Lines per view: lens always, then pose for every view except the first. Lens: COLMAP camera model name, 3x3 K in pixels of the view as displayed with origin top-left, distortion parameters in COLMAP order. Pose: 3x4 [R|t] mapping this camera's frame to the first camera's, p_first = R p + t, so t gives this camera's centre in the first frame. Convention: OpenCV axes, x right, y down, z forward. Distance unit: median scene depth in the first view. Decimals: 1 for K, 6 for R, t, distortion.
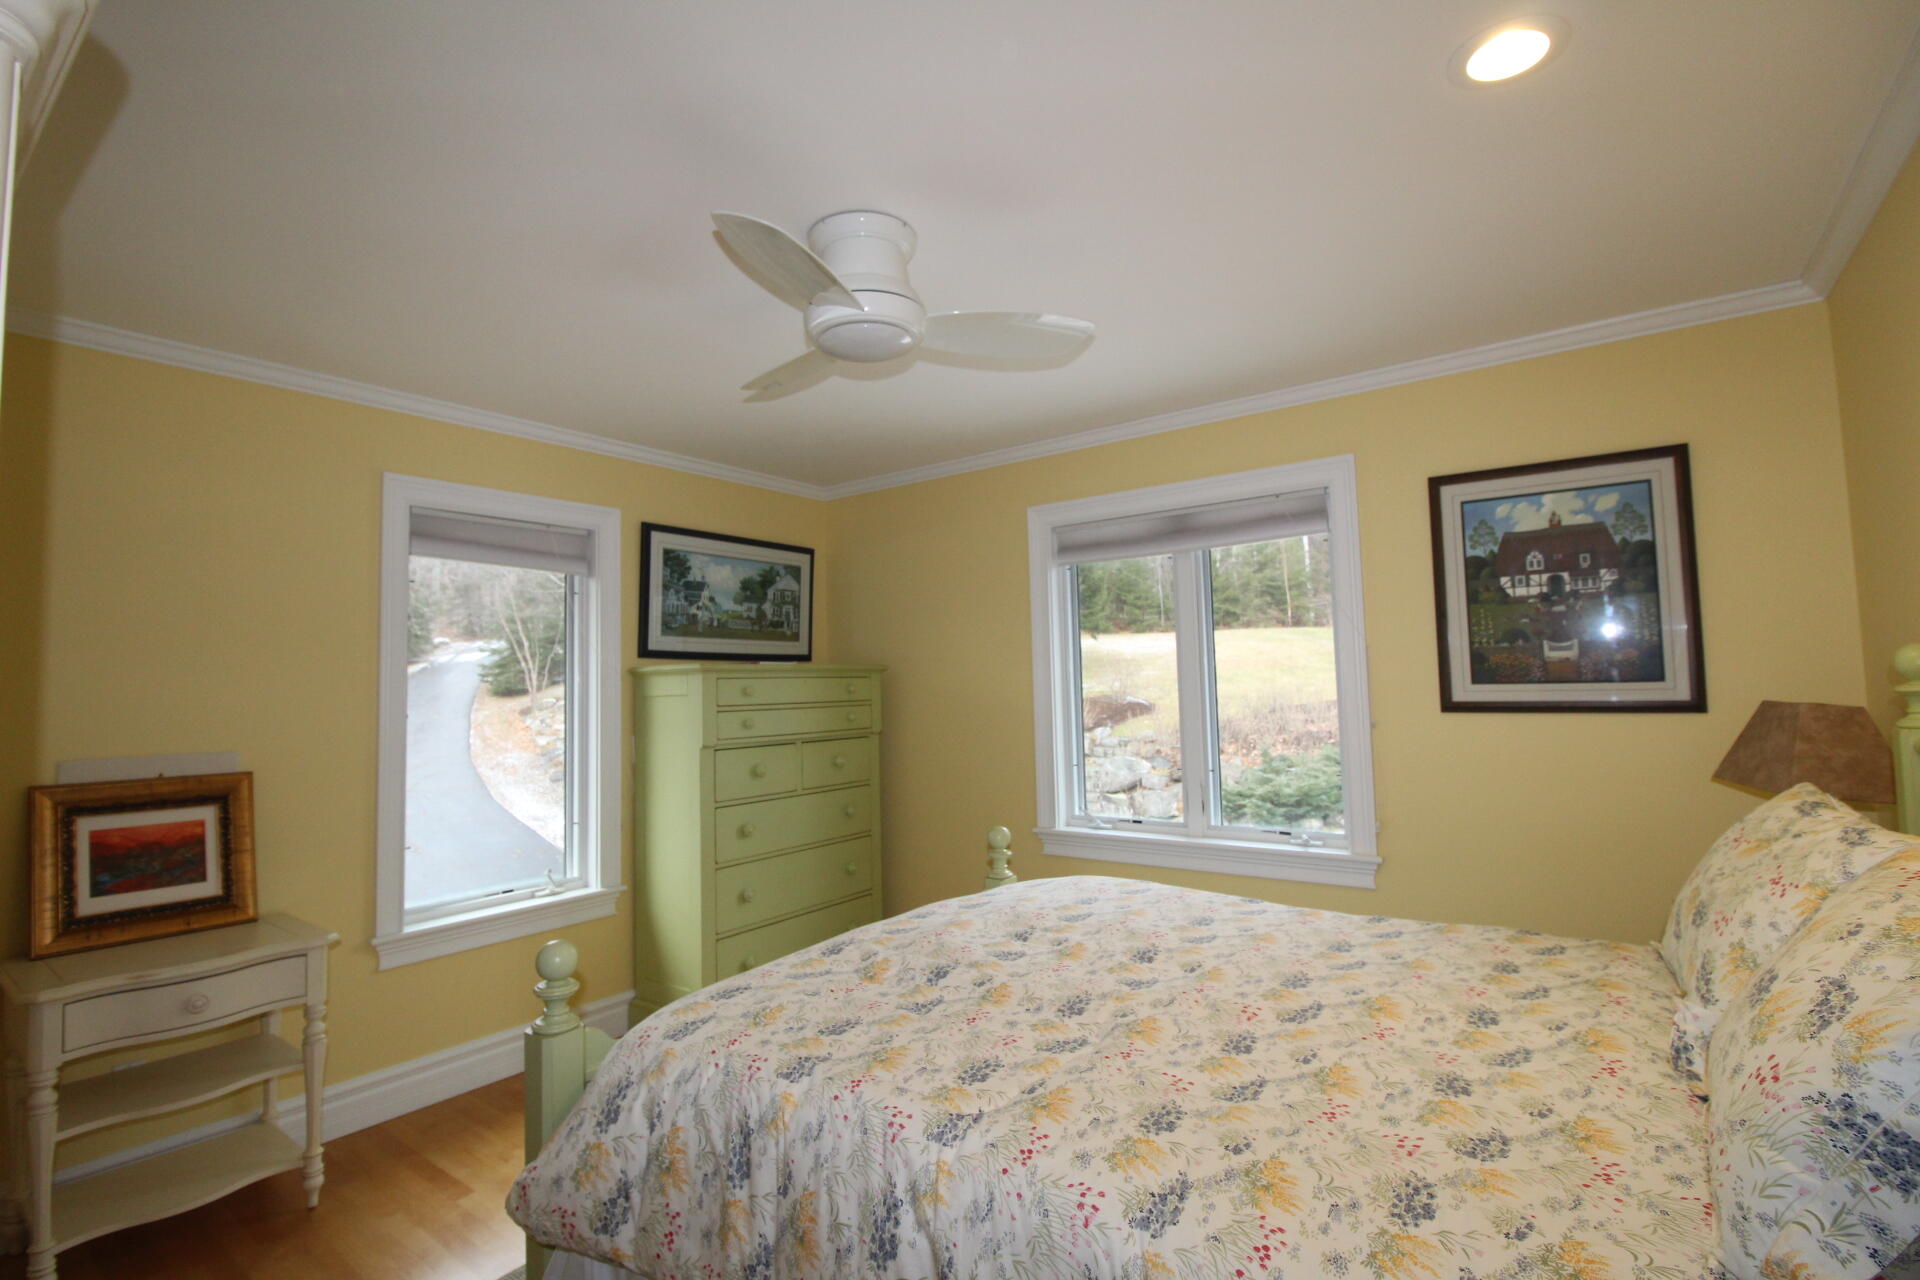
lens RADIAL K [[879.9, 0, 960.0], [0, 879.9, 640.0], [0, 0, 1]] dist [0.001910, -0.021151]
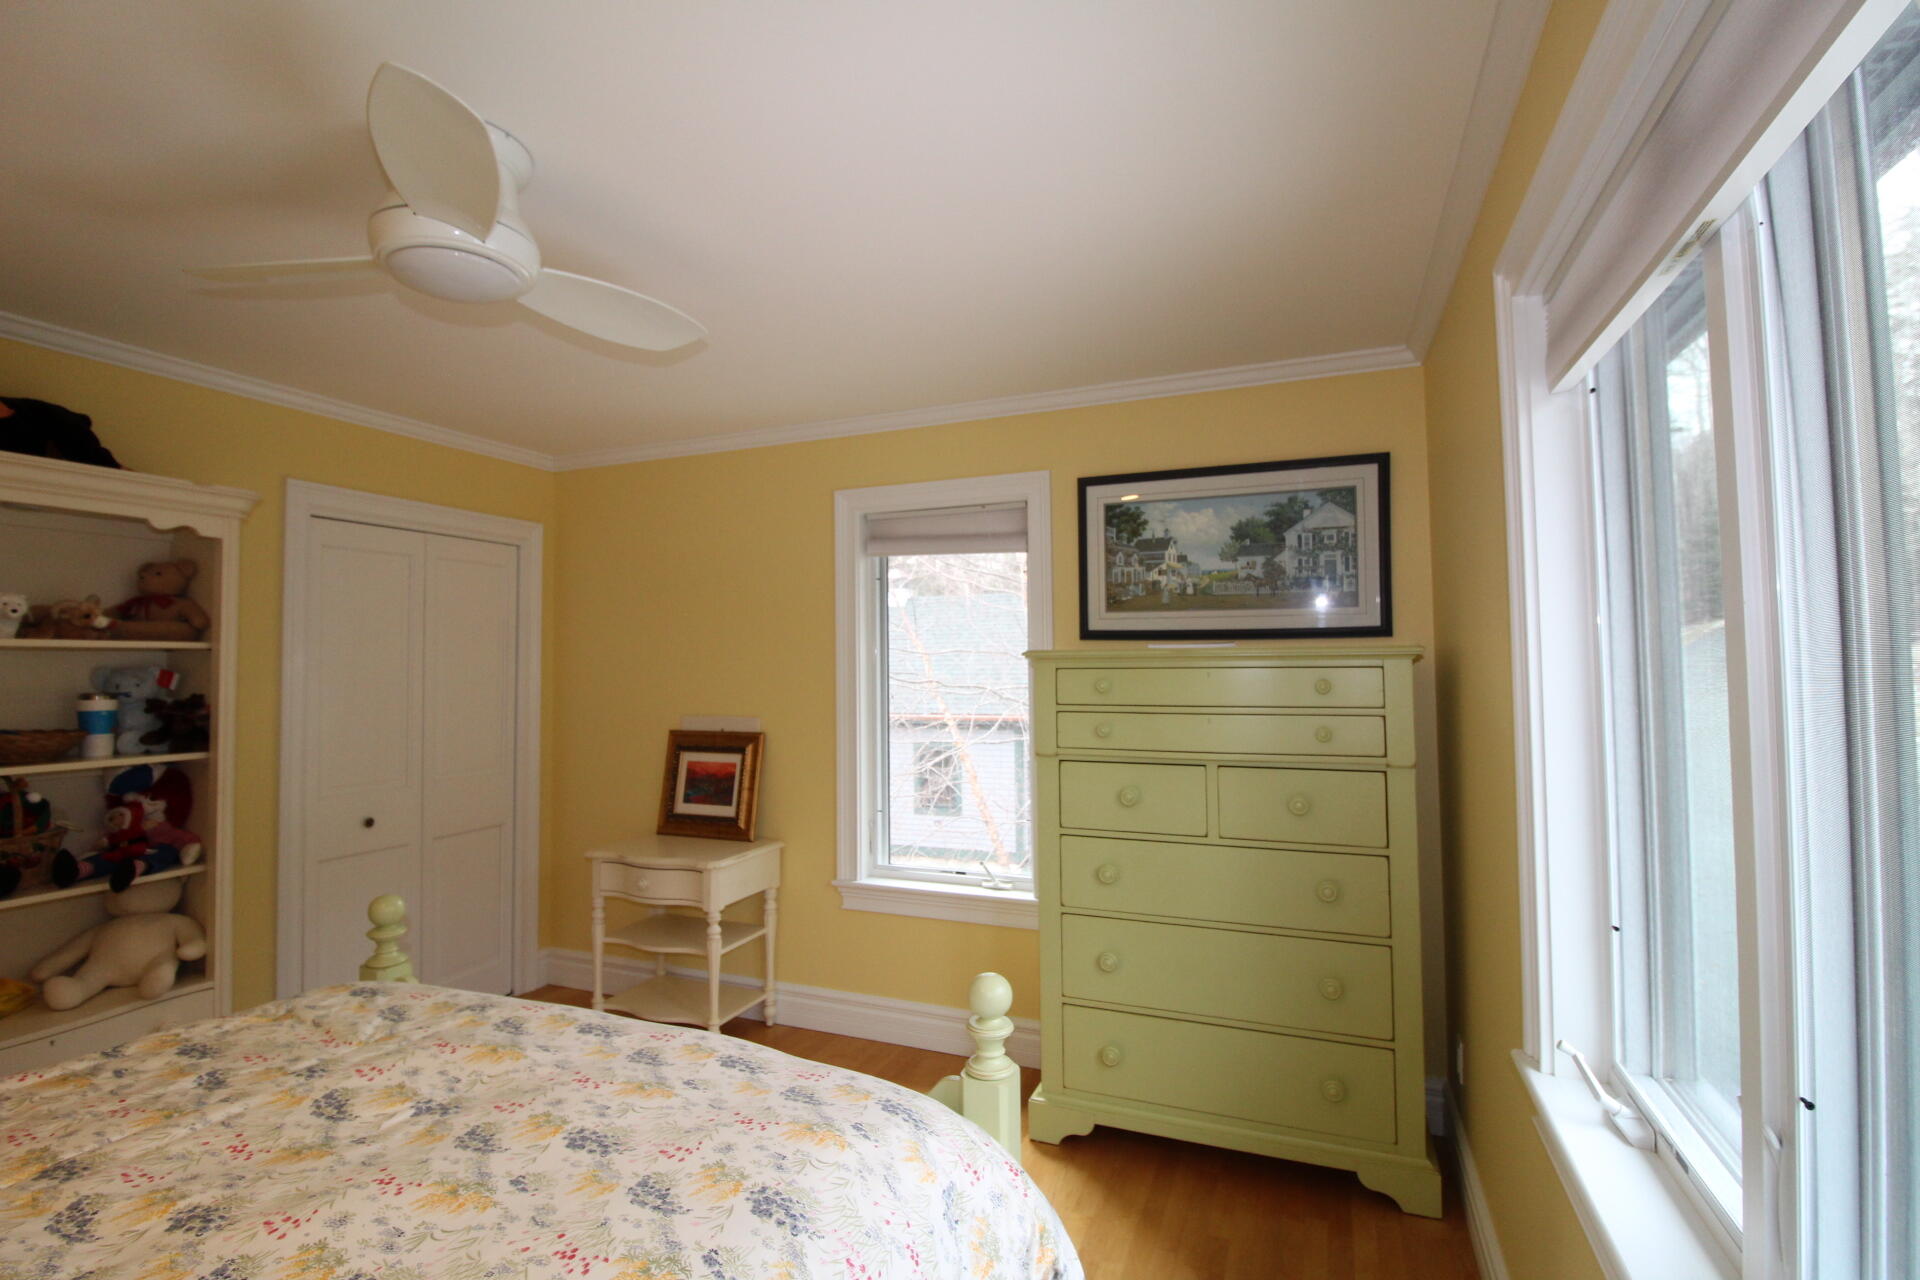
lens RADIAL K [[879.9, 0, 960.0], [0, 879.9, 640.0], [0, 0, 1]] dist [0.001910, -0.021151]
pose [[0.244446, -0.007628, -0.969633, 0.402314], [0.051003, 0.998686, 0.005001, 0.009387], [0.968321, -0.050676, 0.244513, 0.643979]]
